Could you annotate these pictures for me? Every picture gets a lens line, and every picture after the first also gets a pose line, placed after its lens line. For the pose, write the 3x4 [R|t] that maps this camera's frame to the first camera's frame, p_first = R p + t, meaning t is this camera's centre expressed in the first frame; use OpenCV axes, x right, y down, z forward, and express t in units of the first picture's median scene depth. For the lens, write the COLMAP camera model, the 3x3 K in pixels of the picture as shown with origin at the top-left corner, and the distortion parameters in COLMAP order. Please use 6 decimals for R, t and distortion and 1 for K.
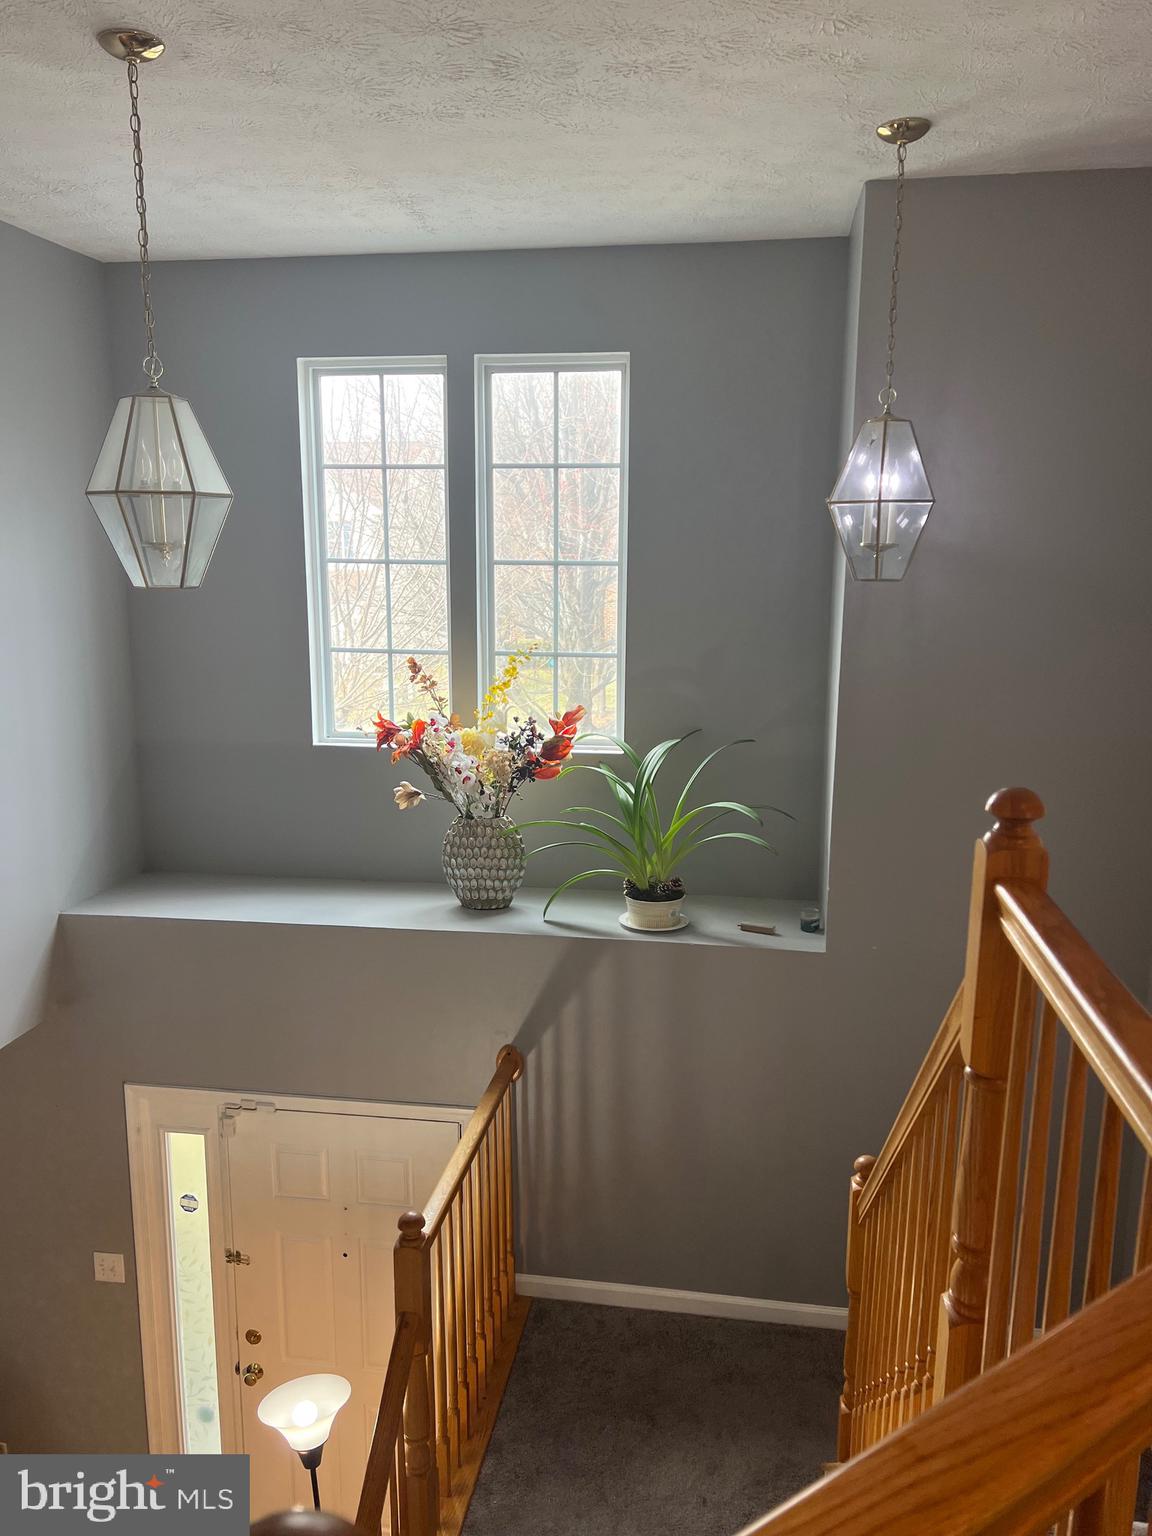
lens RADIAL K [[1157.8, 0, 573.8], [0, 1157.8, 772.1], [0, 0, 1]] dist [0.060648, -0.060978]
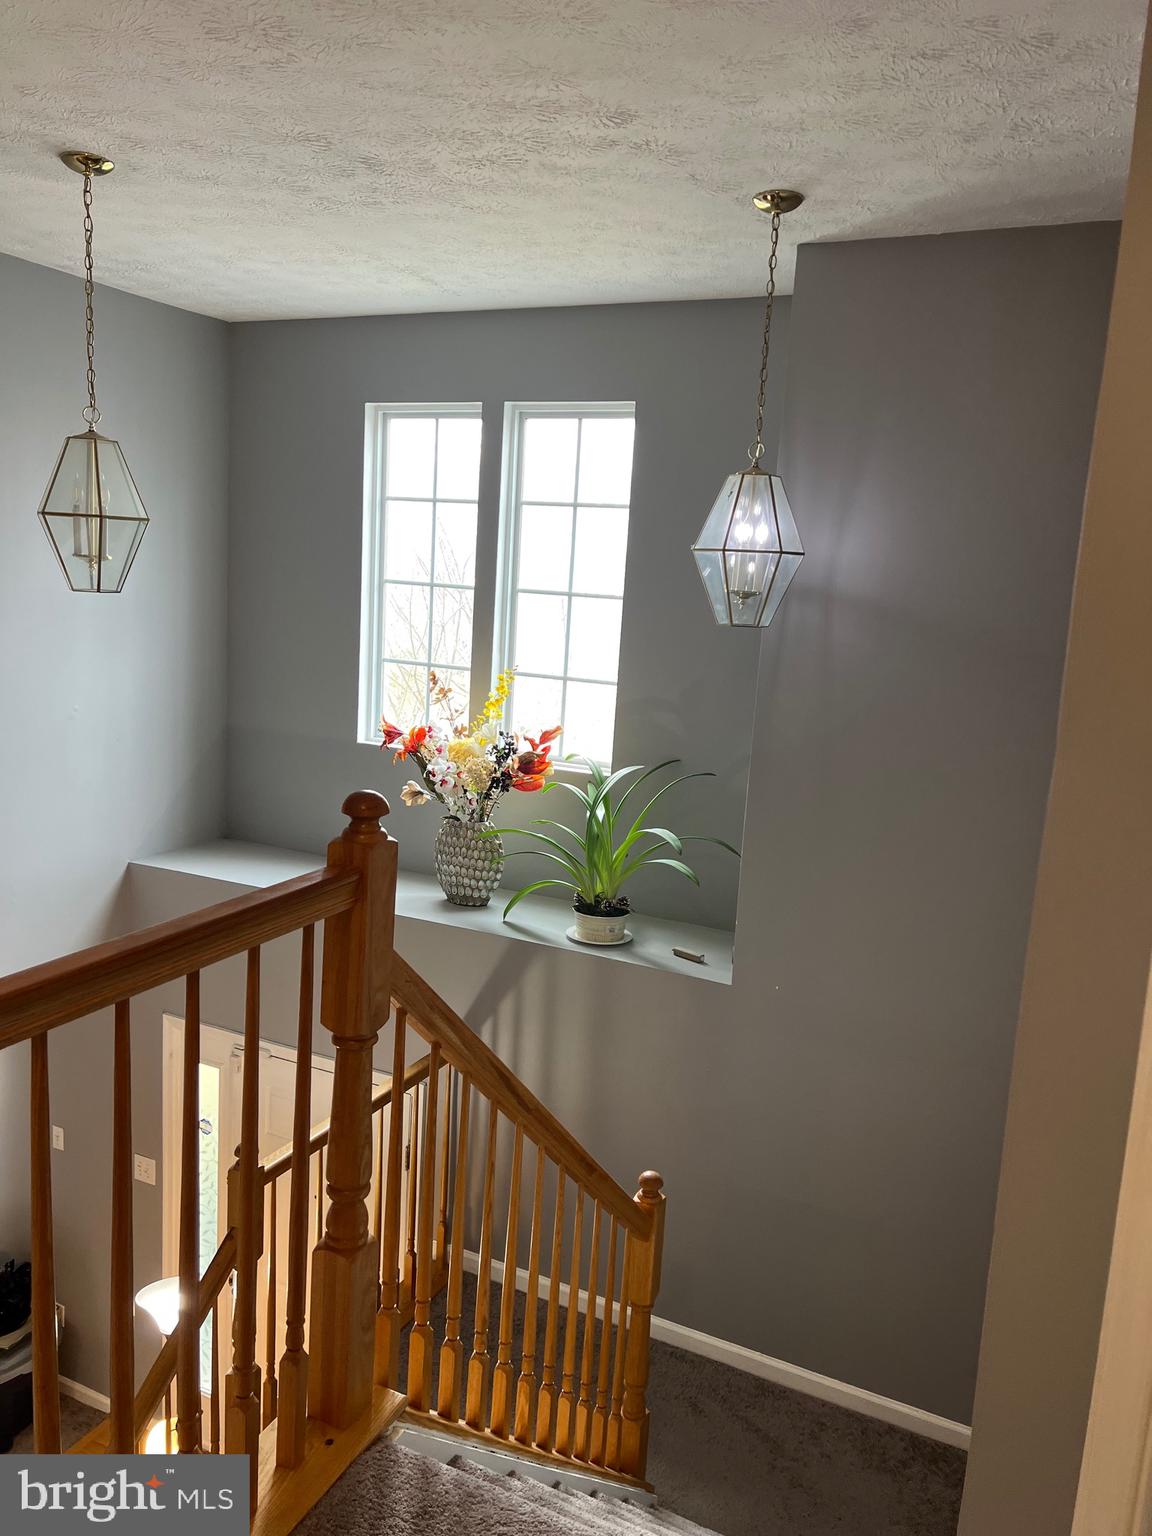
lens RADIAL K [[1157.8, 0, 566.8], [0, 1157.8, 765.2], [0, 0, 1]] dist [0.060648, -0.060978]
pose [[0.955924, 0.097770, -0.276858, 0.314243], [-0.106571, 0.994162, -0.016882, -0.004249], [0.273591, 0.045643, 0.960763, -0.026953]]
